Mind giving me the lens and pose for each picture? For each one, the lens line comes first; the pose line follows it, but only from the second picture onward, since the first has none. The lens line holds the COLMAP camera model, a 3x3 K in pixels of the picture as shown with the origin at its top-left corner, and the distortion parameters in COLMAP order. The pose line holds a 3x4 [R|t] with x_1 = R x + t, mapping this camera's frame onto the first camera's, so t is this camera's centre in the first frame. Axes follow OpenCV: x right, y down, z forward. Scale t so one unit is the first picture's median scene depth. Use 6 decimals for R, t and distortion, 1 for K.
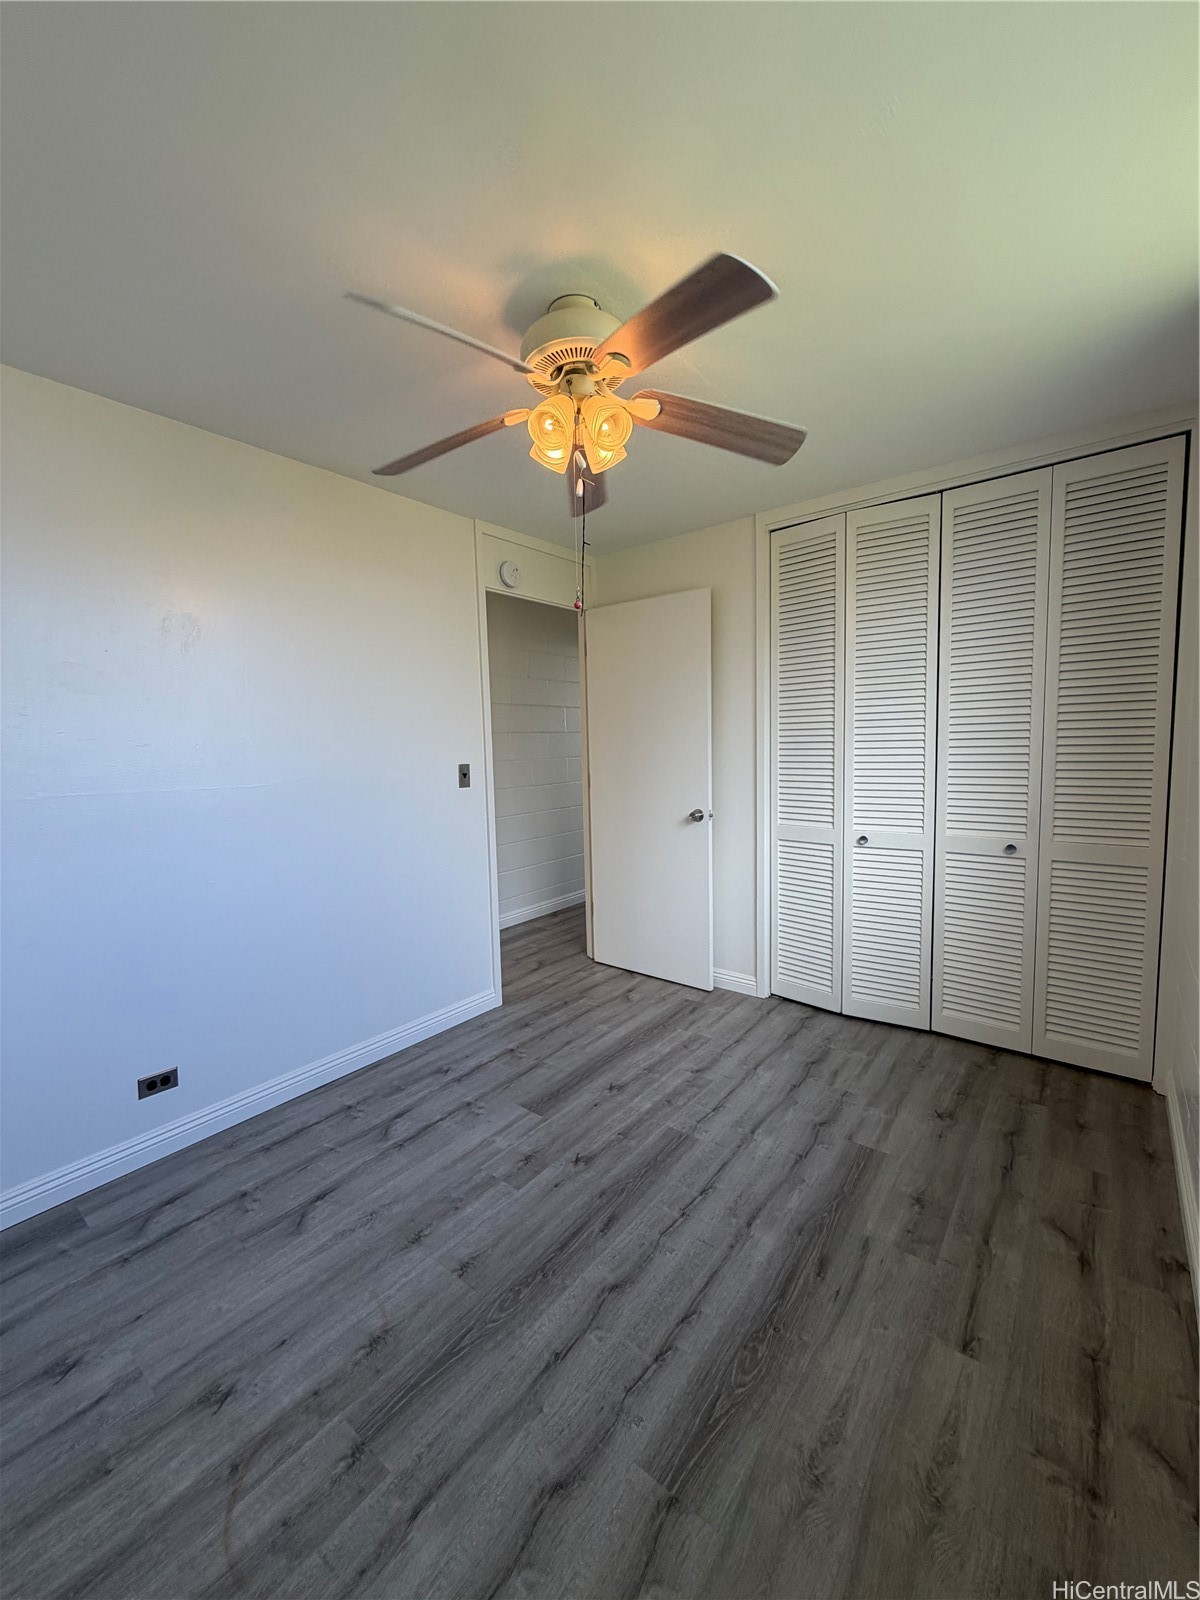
lens RADIAL K [[634.0, 0, 590.6], [0, 634.0, 795.7], [0, 0, 1]] dist [-0.000316, -0.000097]
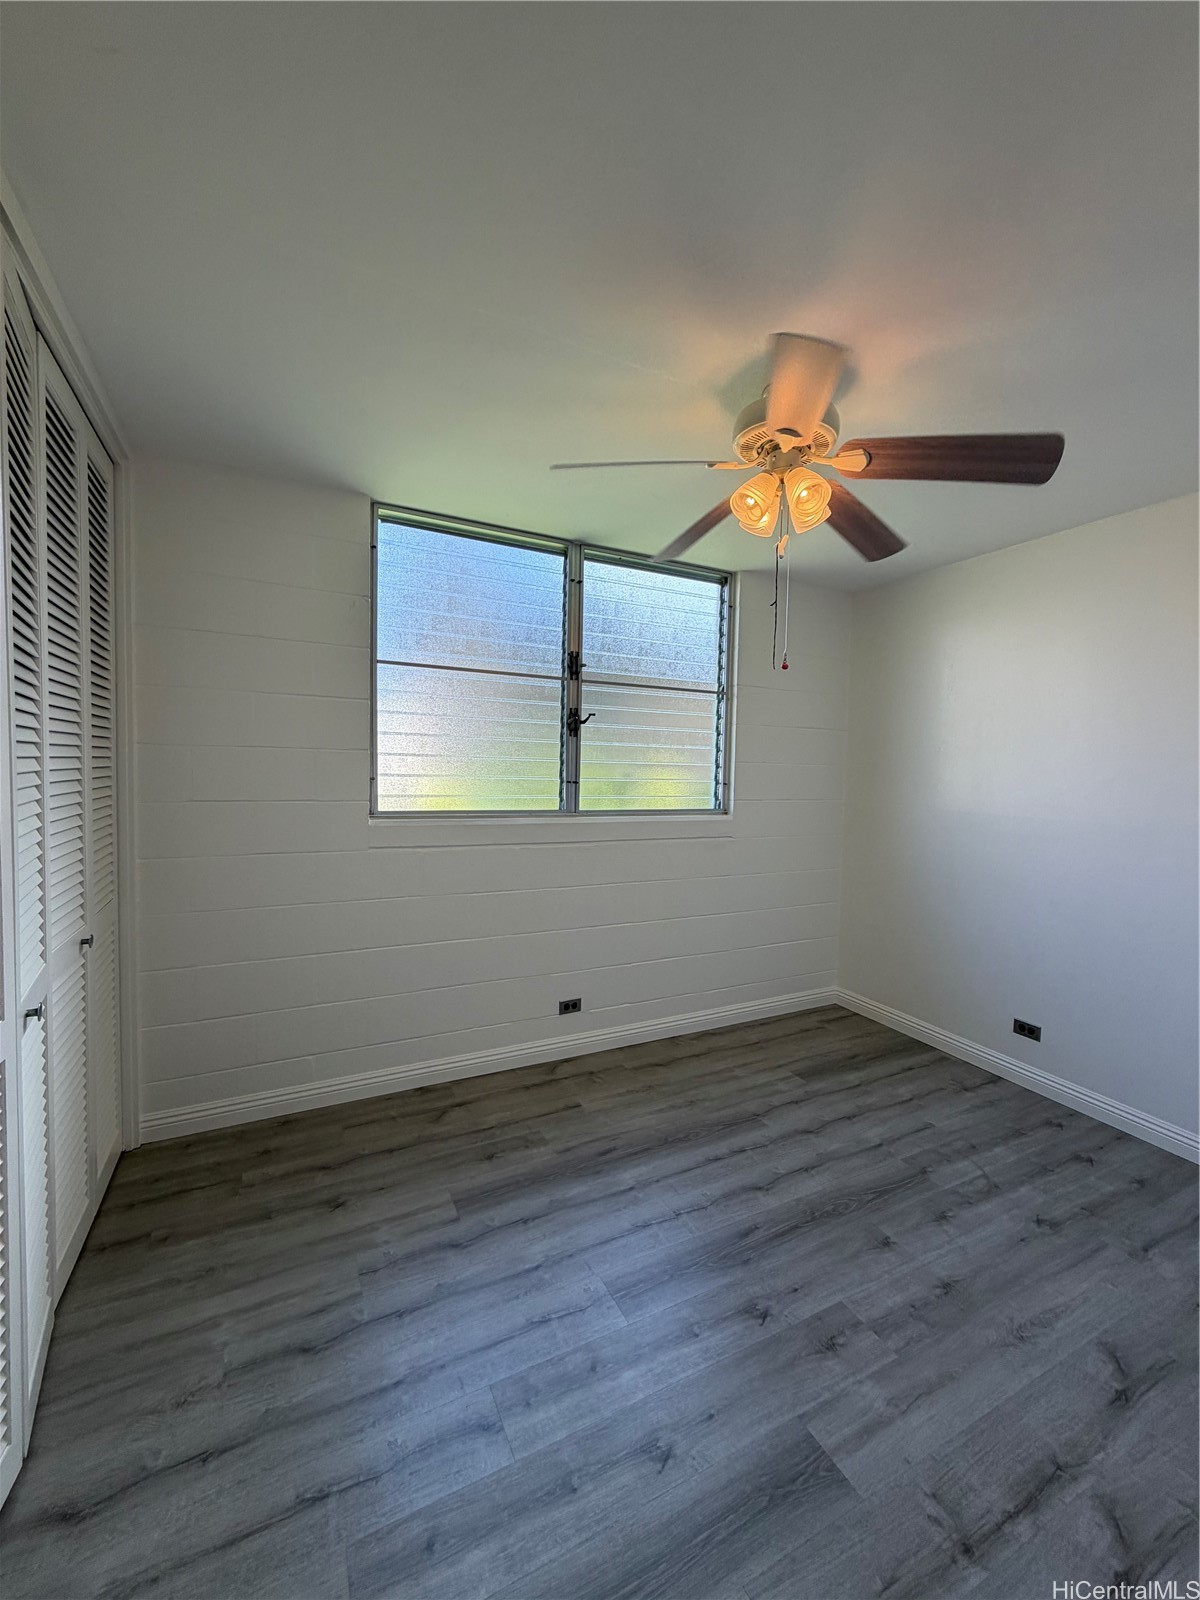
lens RADIAL K [[634.0, 0, 590.6], [0, 634.0, 795.7], [0, 0, 1]] dist [-0.000316, -0.000097]
pose [[-0.906848, -0.016900, 0.421120, -0.172869], [0.034679, 0.992815, 0.114521, -0.199820], [-0.420030, 0.118457, -0.899746, 2.031952]]
